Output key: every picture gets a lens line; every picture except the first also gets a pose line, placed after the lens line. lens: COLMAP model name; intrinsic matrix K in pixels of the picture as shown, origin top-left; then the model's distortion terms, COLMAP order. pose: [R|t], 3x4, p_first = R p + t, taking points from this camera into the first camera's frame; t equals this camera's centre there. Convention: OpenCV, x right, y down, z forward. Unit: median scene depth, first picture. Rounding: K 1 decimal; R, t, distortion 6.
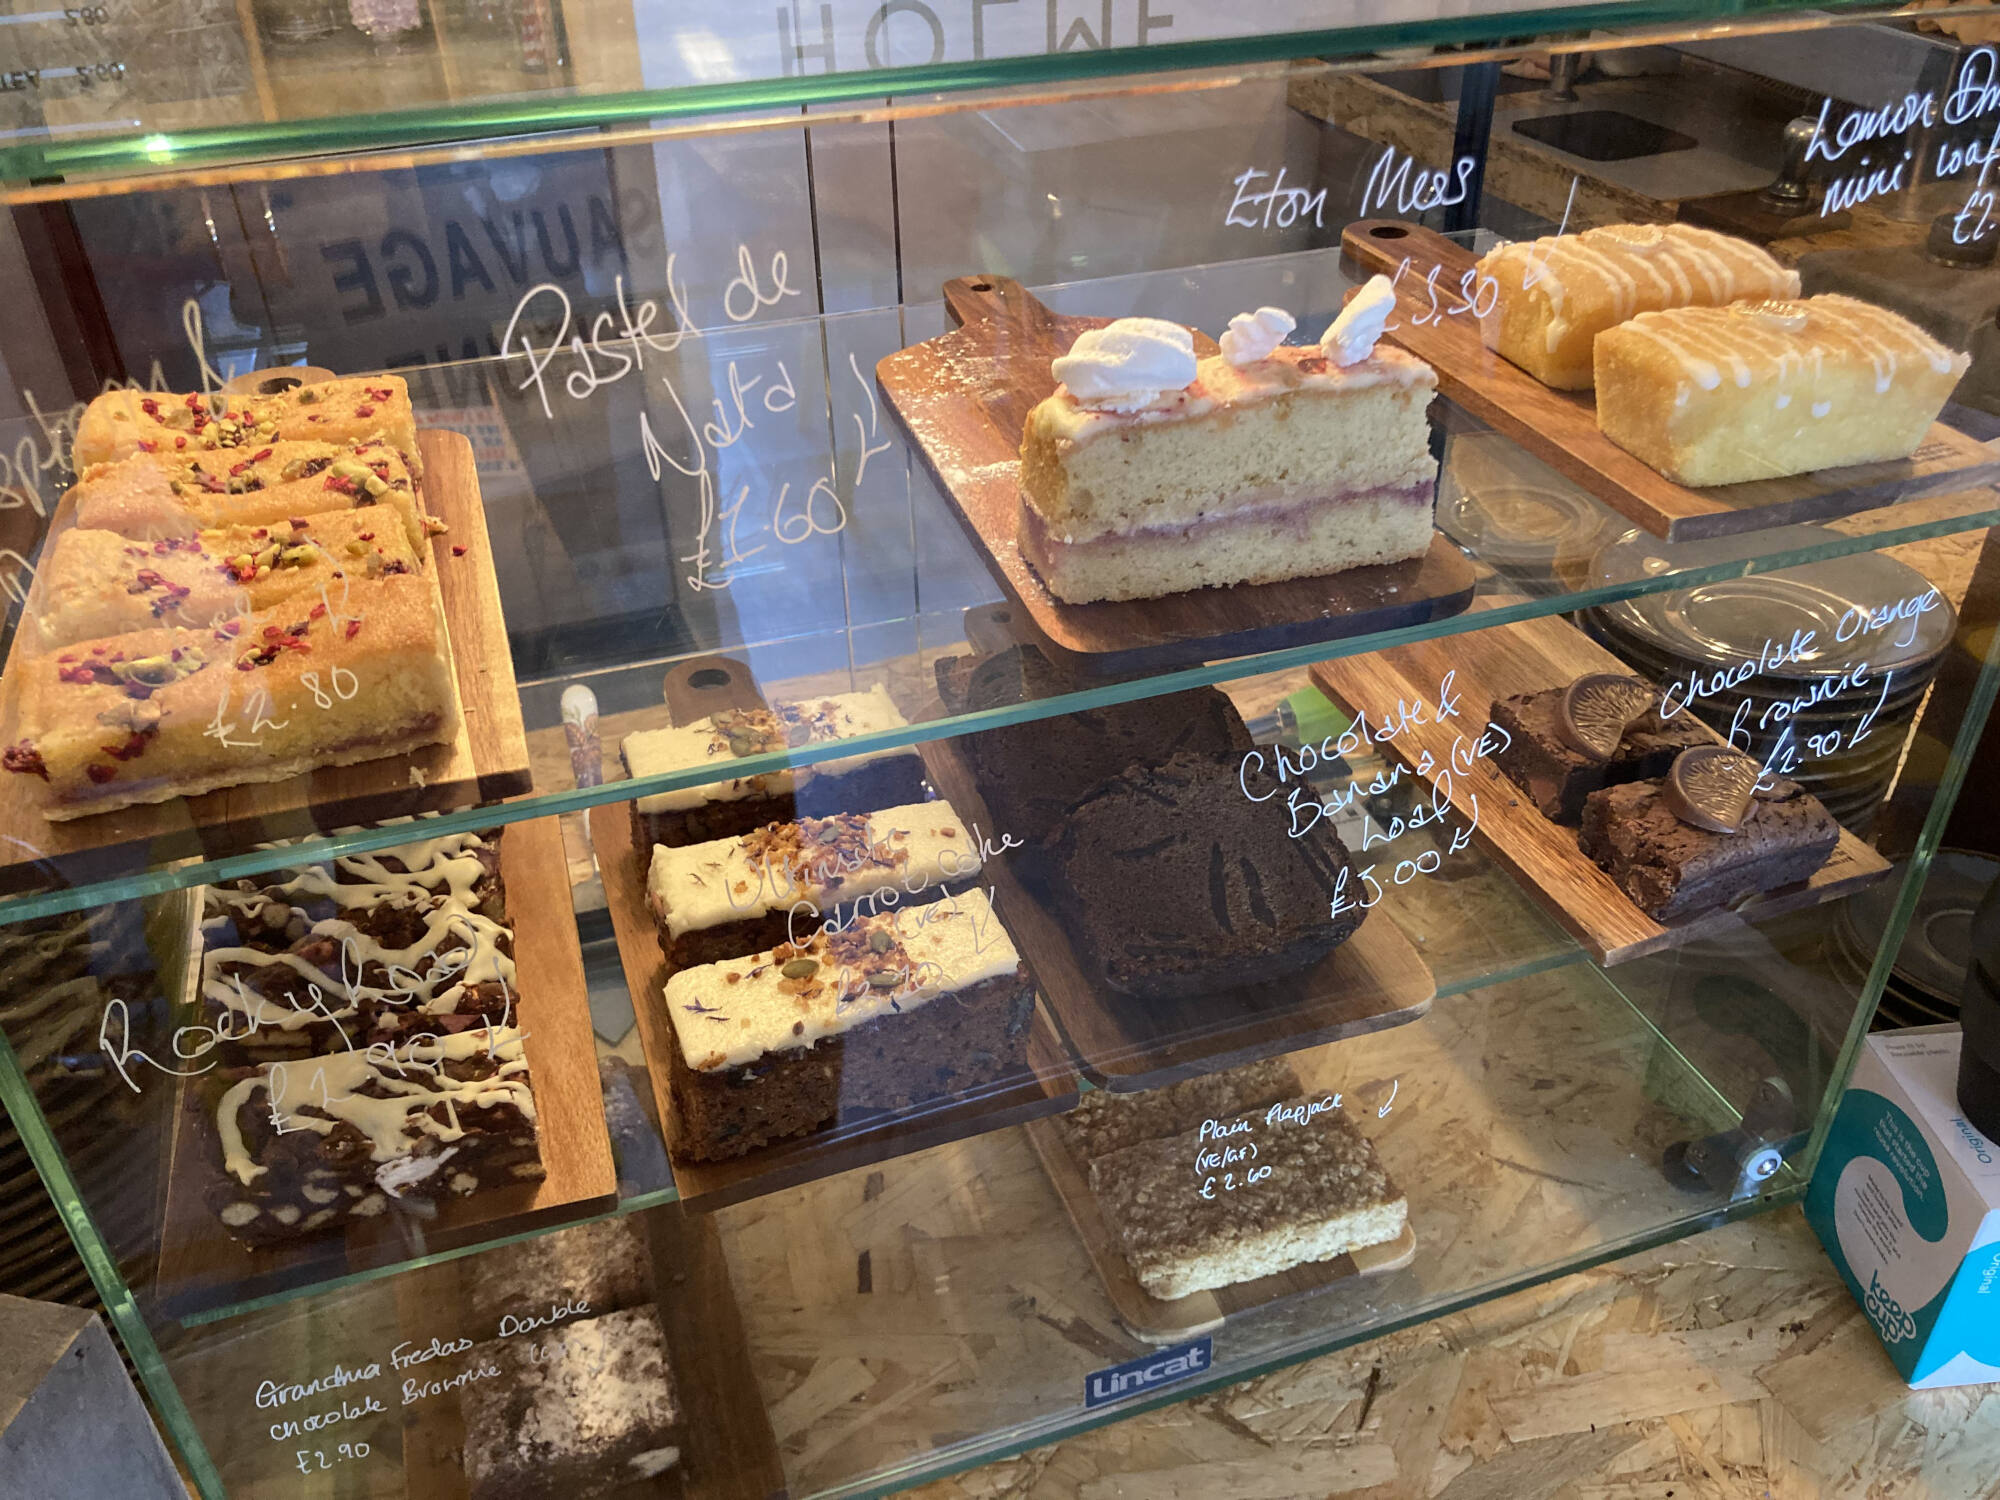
lens RADIAL K [[1657.0, 0, 1000.0], [0, 1657.0, 750.0], [0, 0, 1]] dist [0.045190, -0.123792]
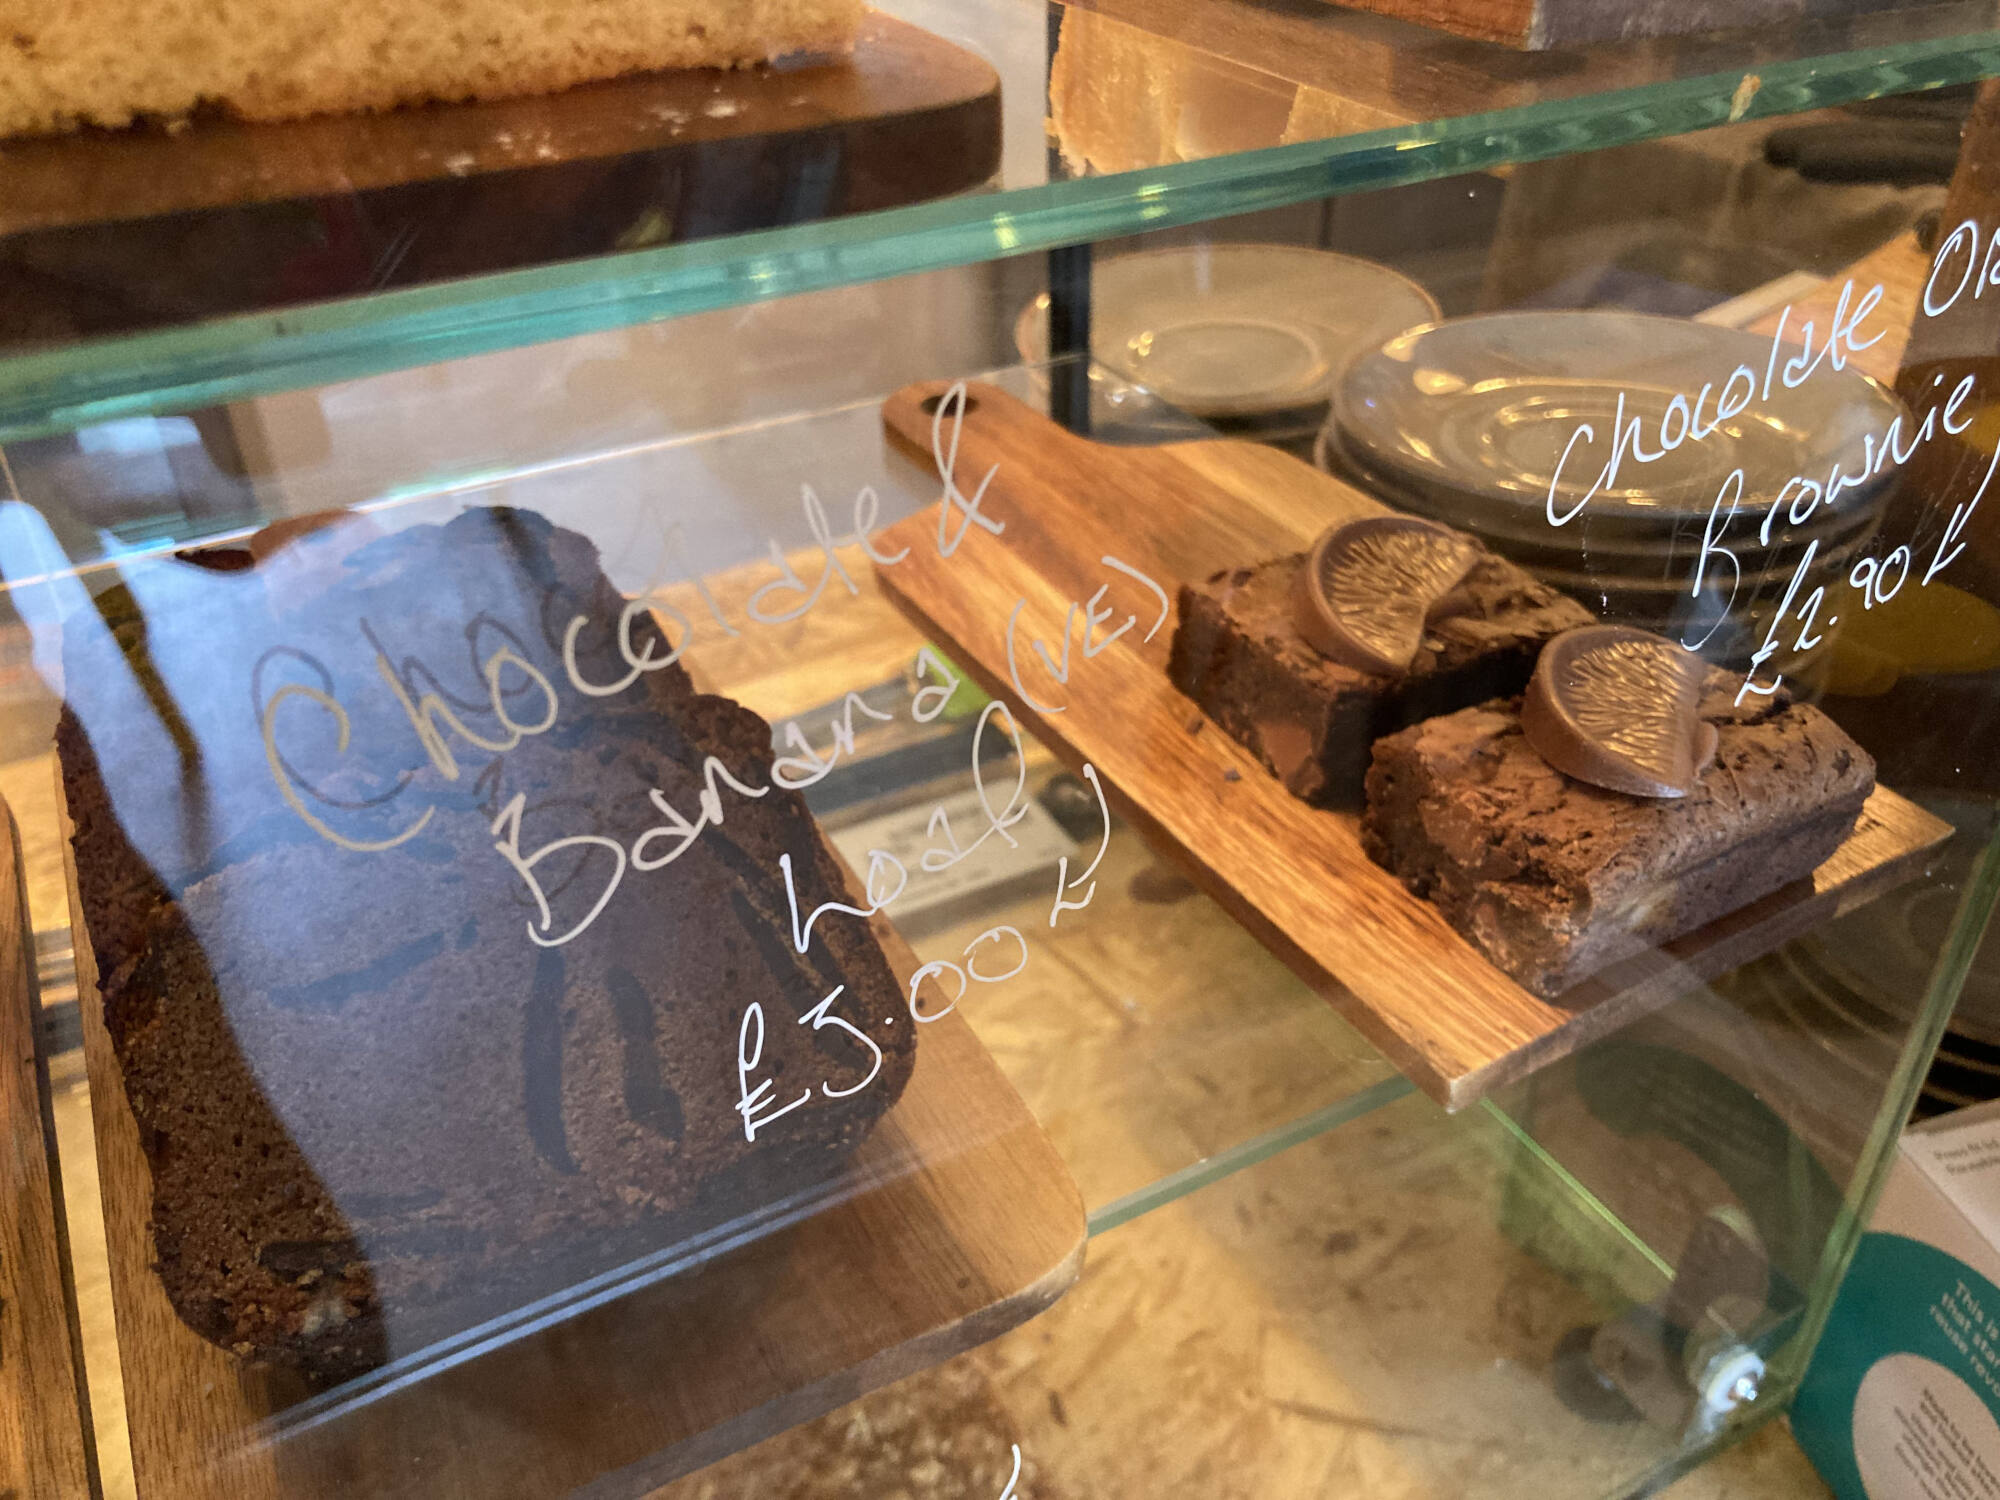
lens RADIAL K [[1704.4, 0, 996.7], [0, 1704.4, 712.9], [0, 0, 1]] dist [0.072511, -0.201820]
pose [[0.986208, -0.088294, 0.139994, 0.173949], [0.091973, 0.995560, -0.020025, 0.017354], [-0.137604, 0.032624, 0.989950, 0.515440]]
